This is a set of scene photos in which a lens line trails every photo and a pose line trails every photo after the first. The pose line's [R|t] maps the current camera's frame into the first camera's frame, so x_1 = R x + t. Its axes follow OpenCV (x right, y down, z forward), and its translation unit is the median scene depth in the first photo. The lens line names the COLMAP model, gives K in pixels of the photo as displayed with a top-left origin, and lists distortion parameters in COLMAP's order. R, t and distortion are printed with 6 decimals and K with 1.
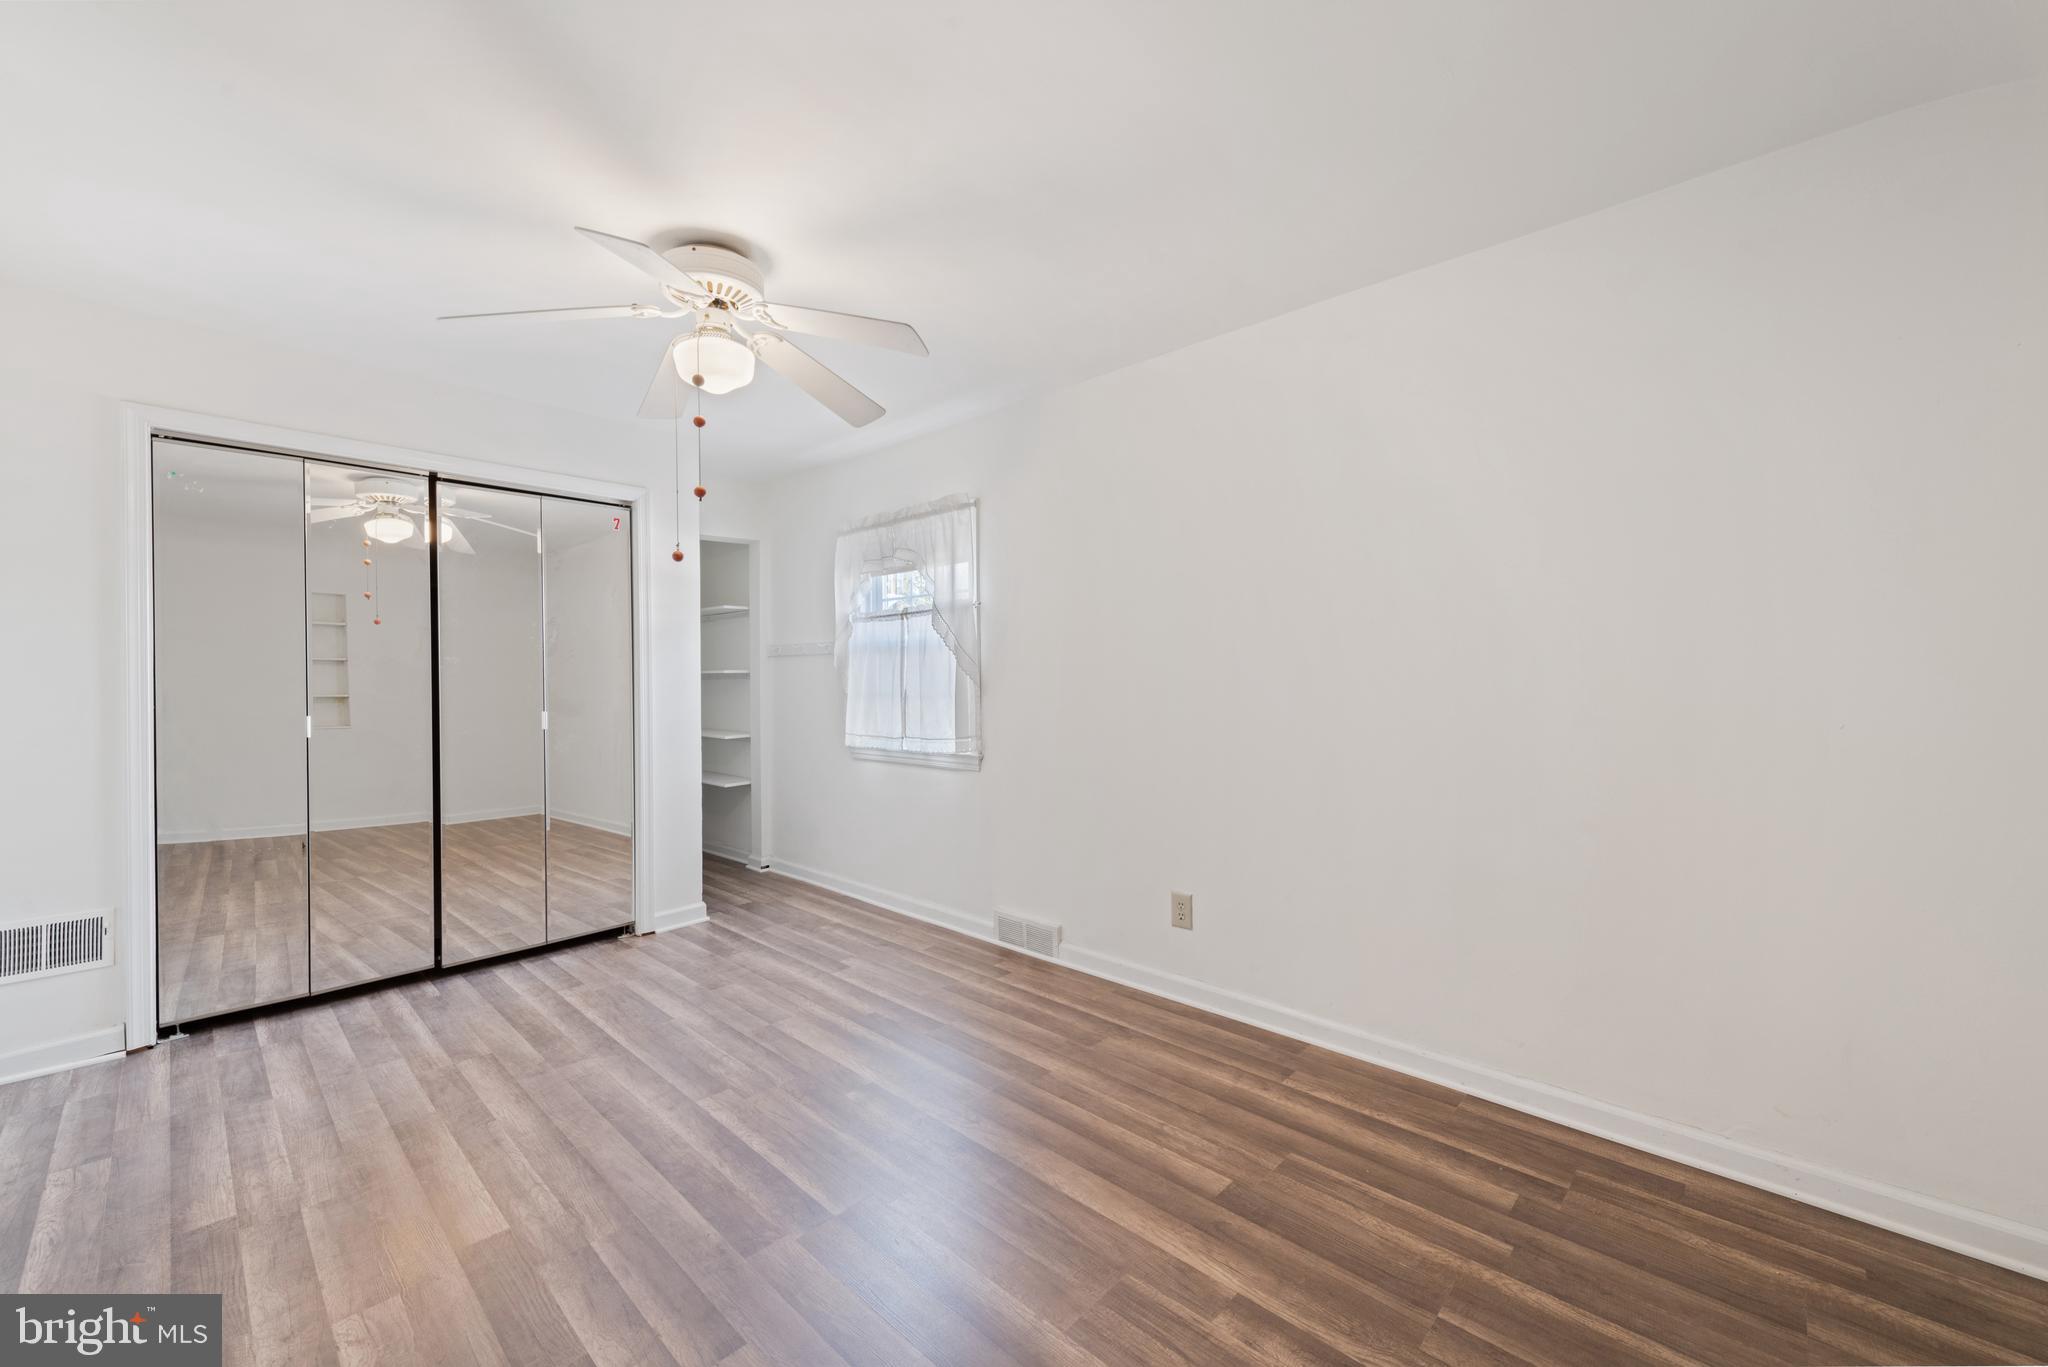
lens RADIAL K [[806.5, 0, 1019.6], [0, 806.5, 669.0], [0, 0, 1]] dist [0.015670, 0.000114]
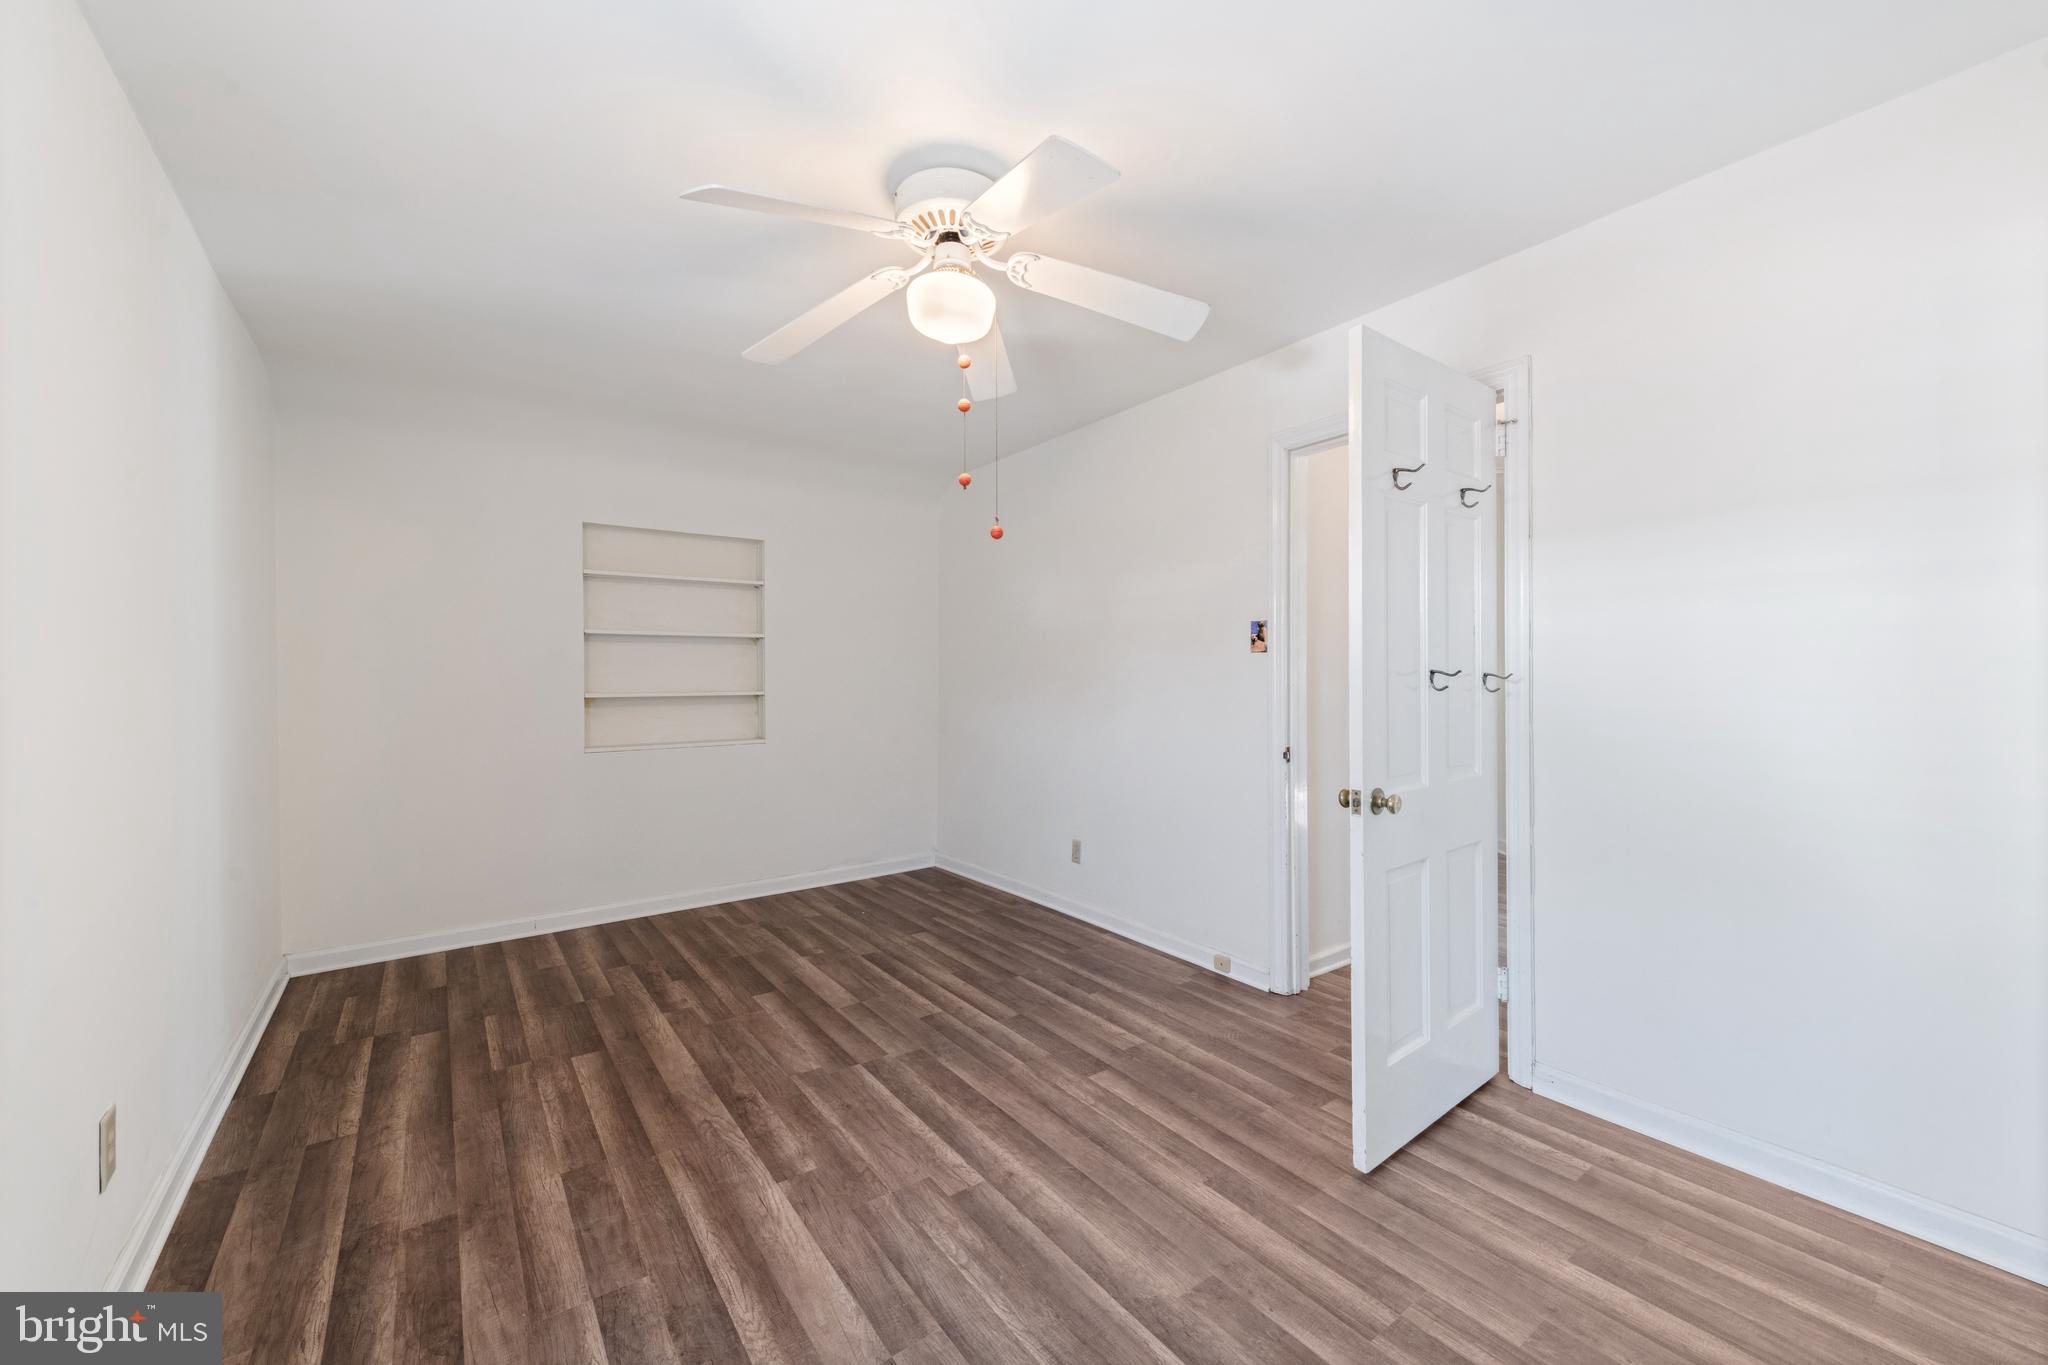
lens RADIAL K [[806.5, 0, 1019.6], [0, 806.5, 668.0], [0, 0, 1]] dist [0.015670, 0.000114]
pose [[-0.983885, 0.015489, 0.178130, -0.629530], [0.012388, 0.999752, -0.018512, 0.021360], [-0.178373, -0.016007, -0.983833, 1.945246]]
